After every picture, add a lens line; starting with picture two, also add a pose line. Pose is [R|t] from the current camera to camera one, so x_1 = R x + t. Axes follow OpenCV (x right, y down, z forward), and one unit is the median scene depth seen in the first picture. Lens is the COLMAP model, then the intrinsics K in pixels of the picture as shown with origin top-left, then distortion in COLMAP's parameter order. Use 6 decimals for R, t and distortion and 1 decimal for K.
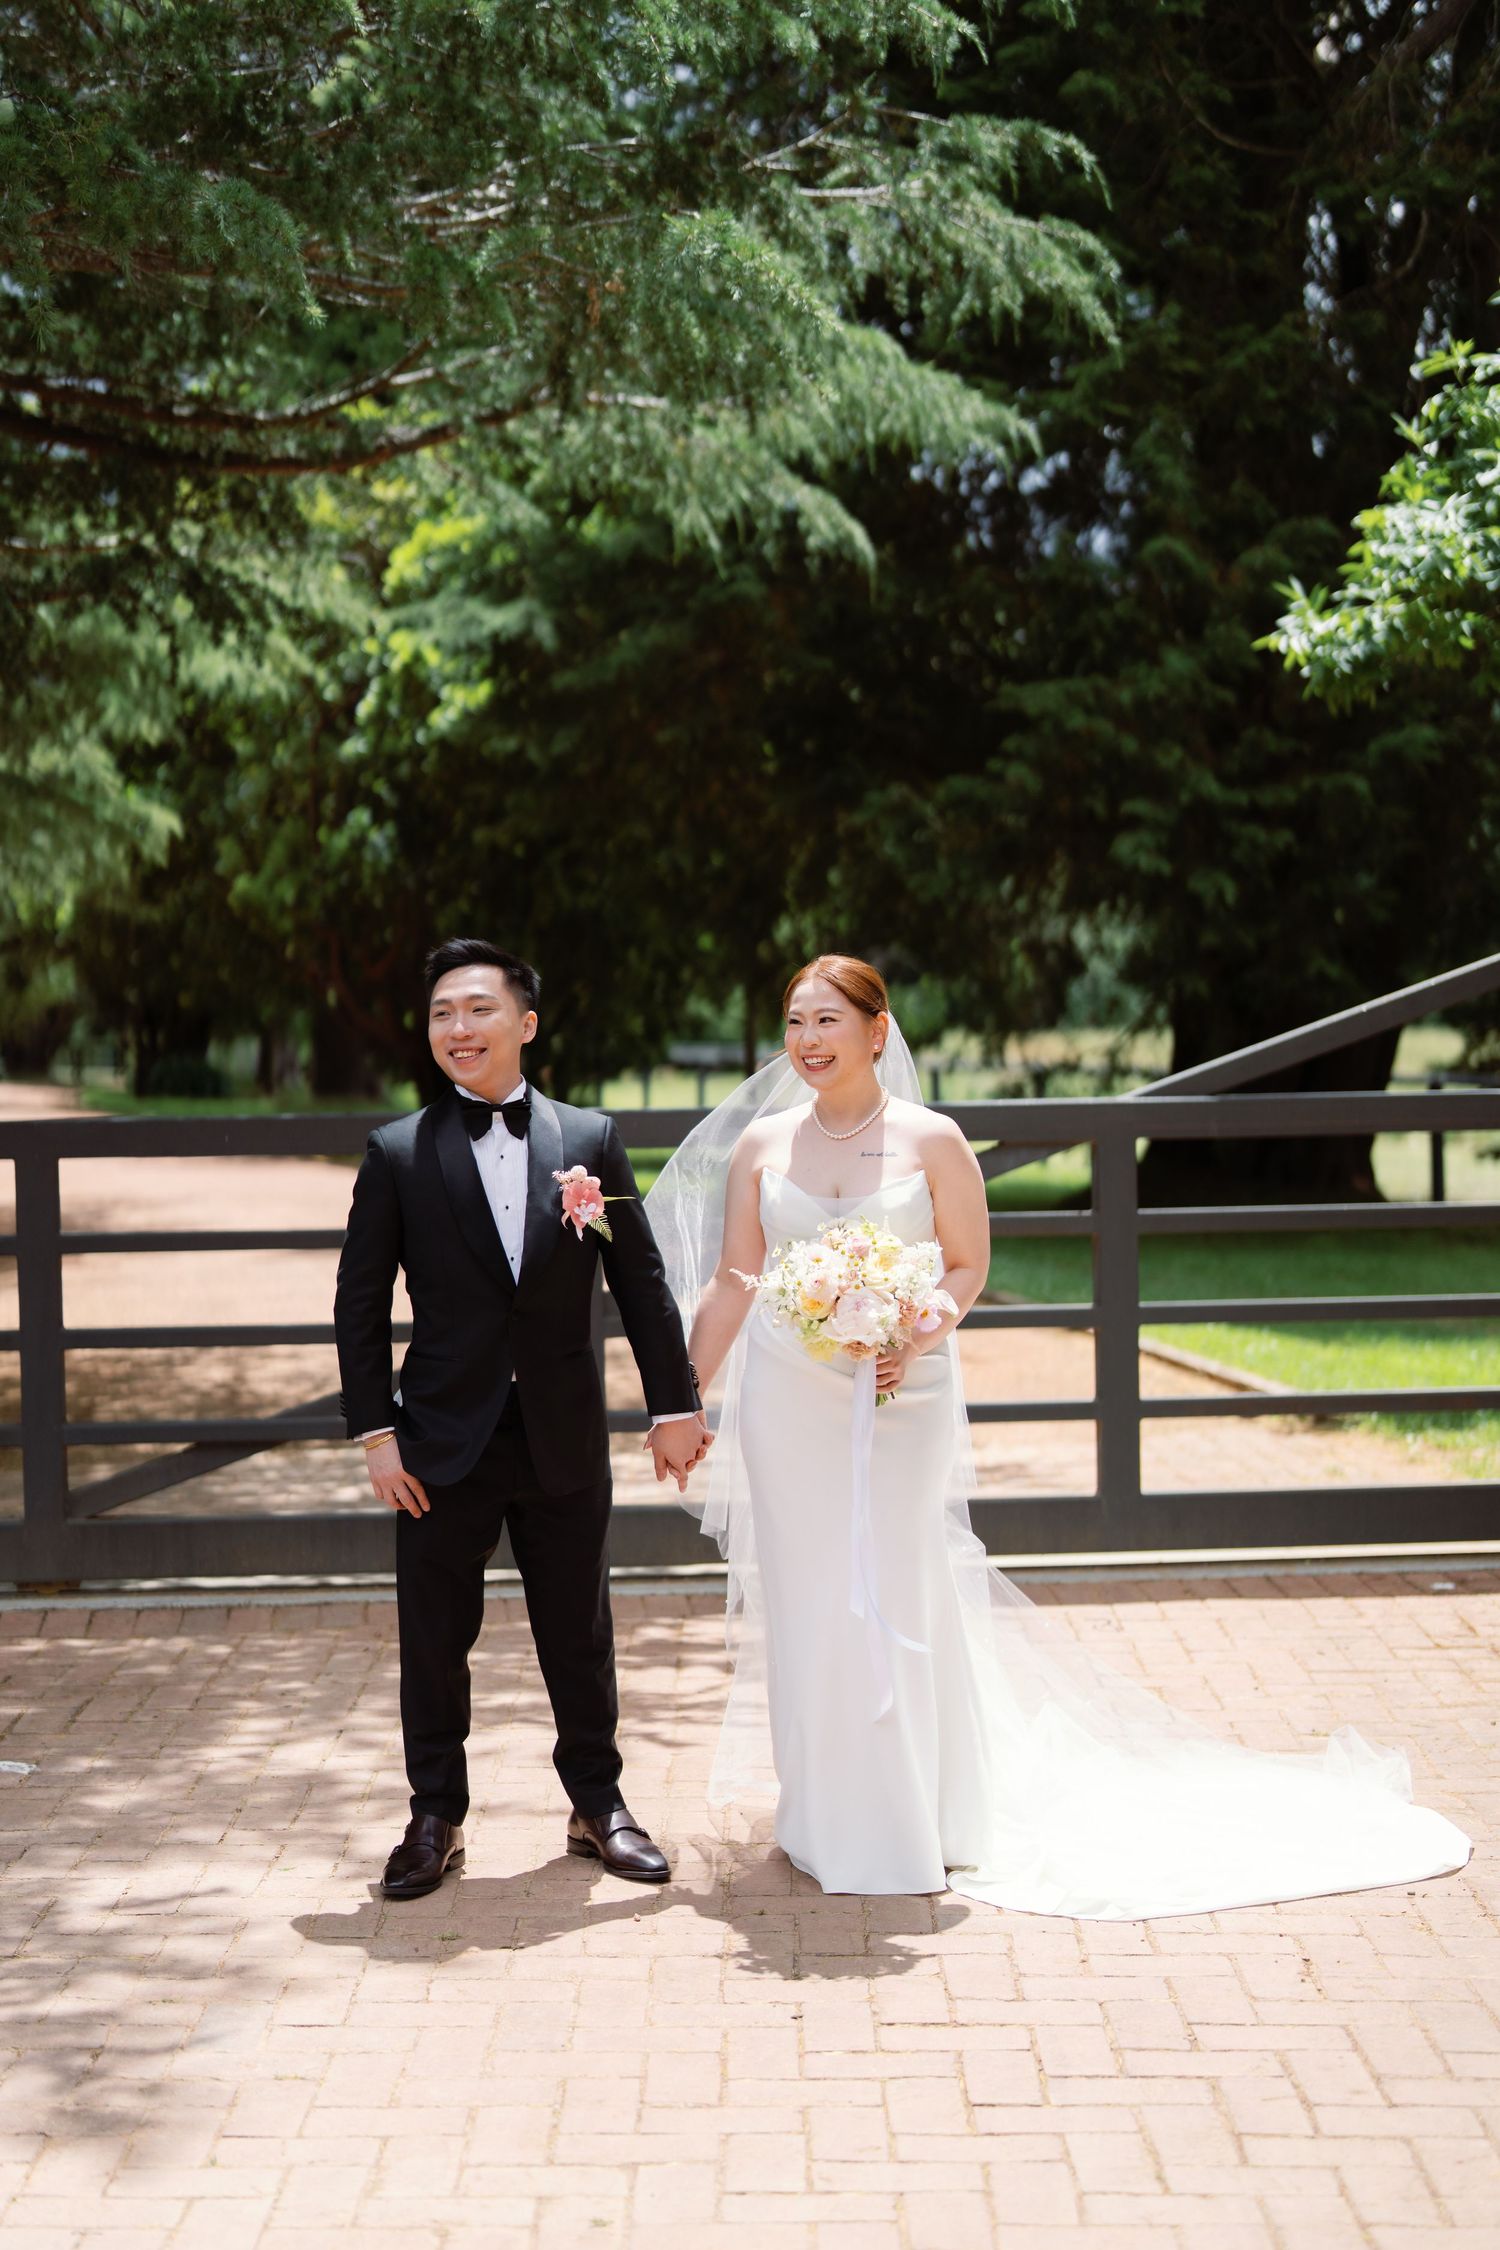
lens RADIAL K [[3486.7, 0, 622.9], [0, 3486.7, 1123.5], [0, 0, 1]] dist [0.014040, -0.058603]
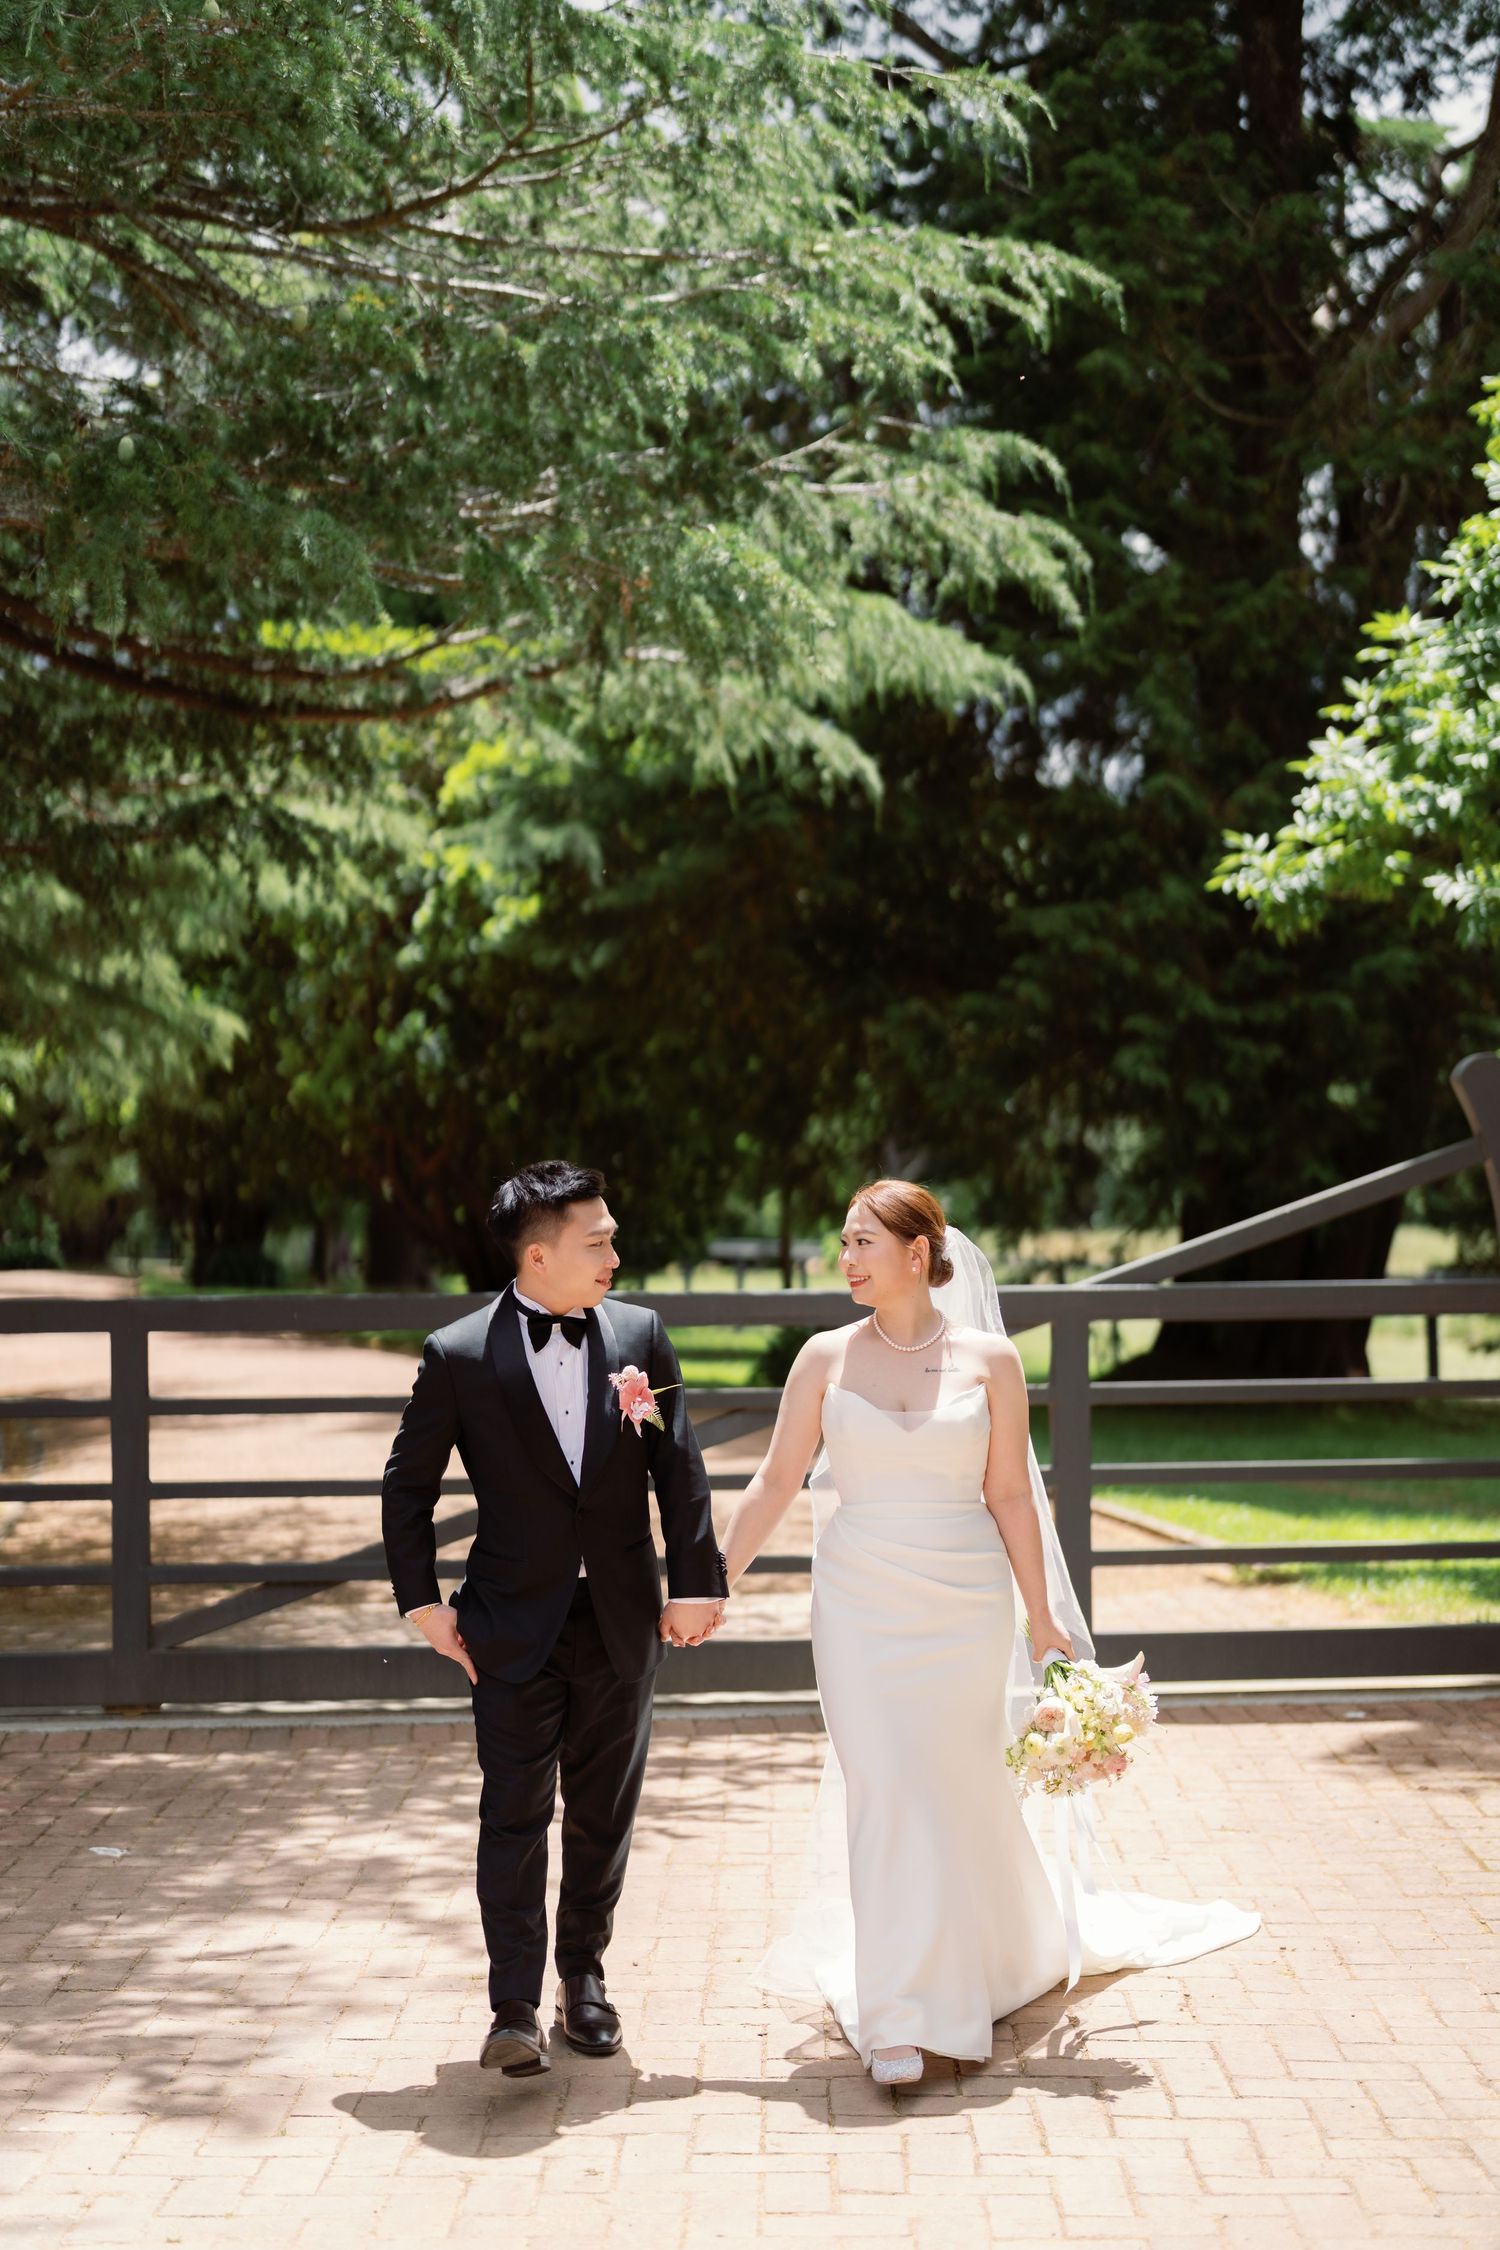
lens RADIAL K [[3461.6, 0, 750.0], [0, 3461.6, 1125.0], [0, 0, 1]] dist [-0.006446, 0.036879]
pose [[0.999728, 0.008483, 0.021744, 0.006948], [-0.007250, 0.998395, -0.056160, 0.002981], [-0.022186, 0.055987, 0.998185, -0.094186]]
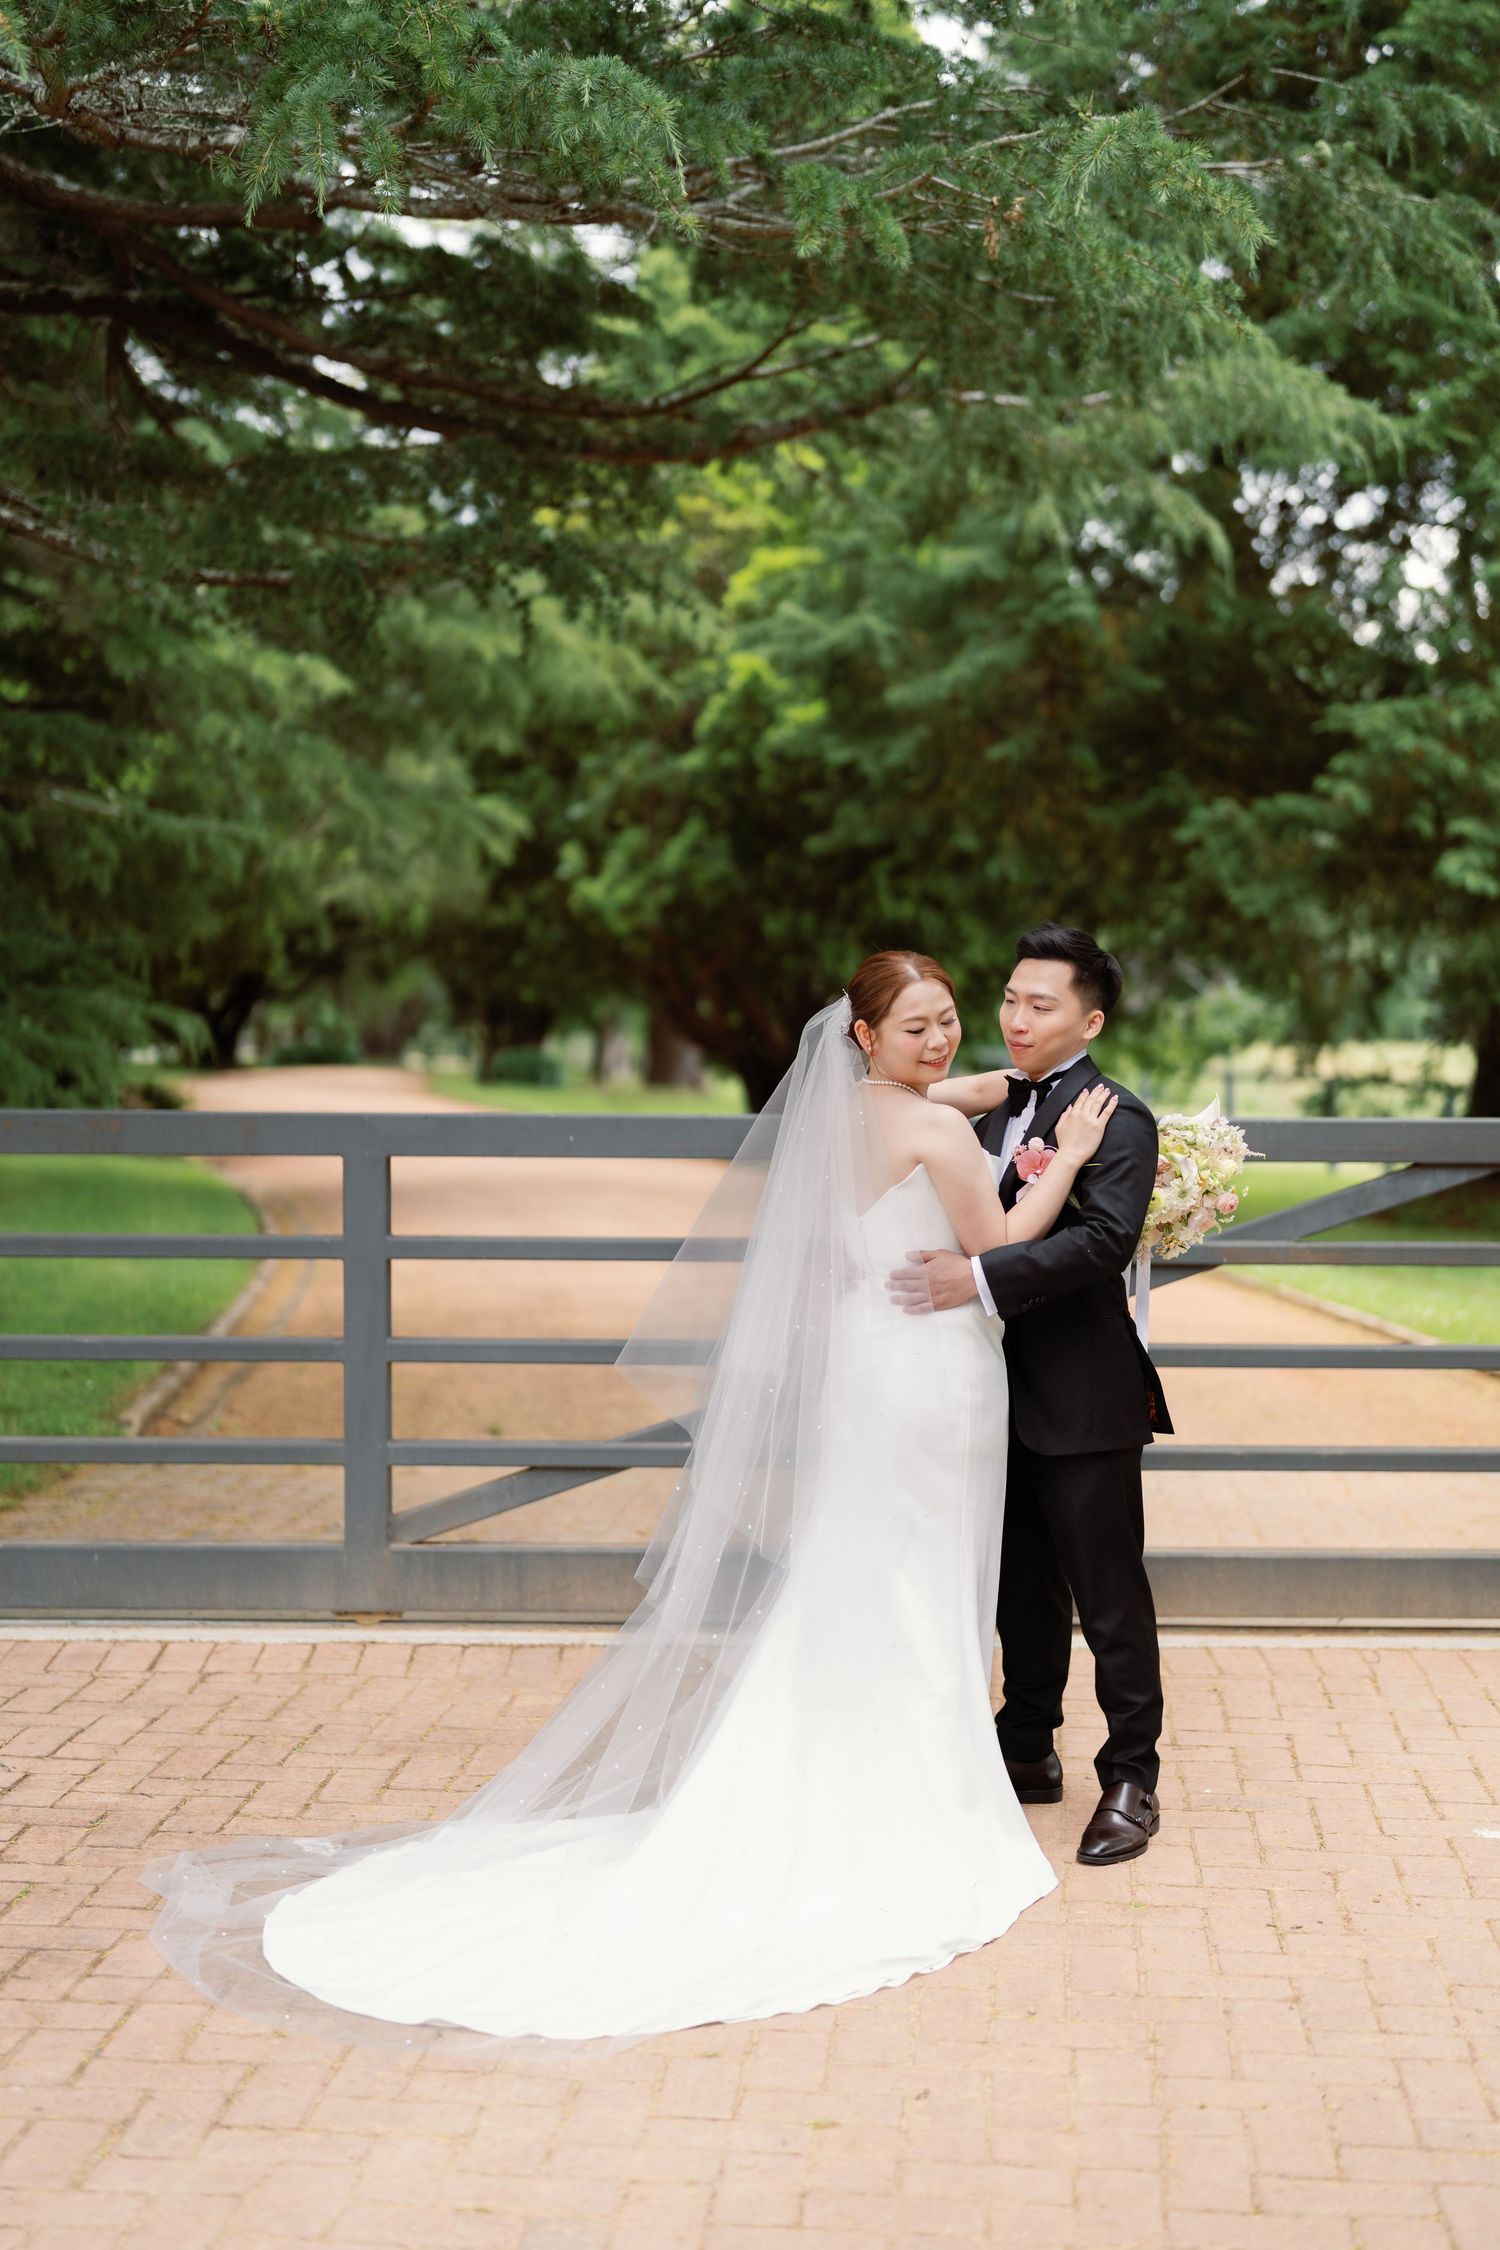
lens RADIAL K [[3122.5, 0, 739.2], [0, 3122.5, 1086.8], [0, 0, 1]] dist [0.011404, 0.038543]
pose [[0.998113, 0.024801, -0.056175, -0.015651], [-0.025334, 0.999640, -0.008809, -0.002061], [0.055936, 0.010216, 0.998382, 0.119179]]
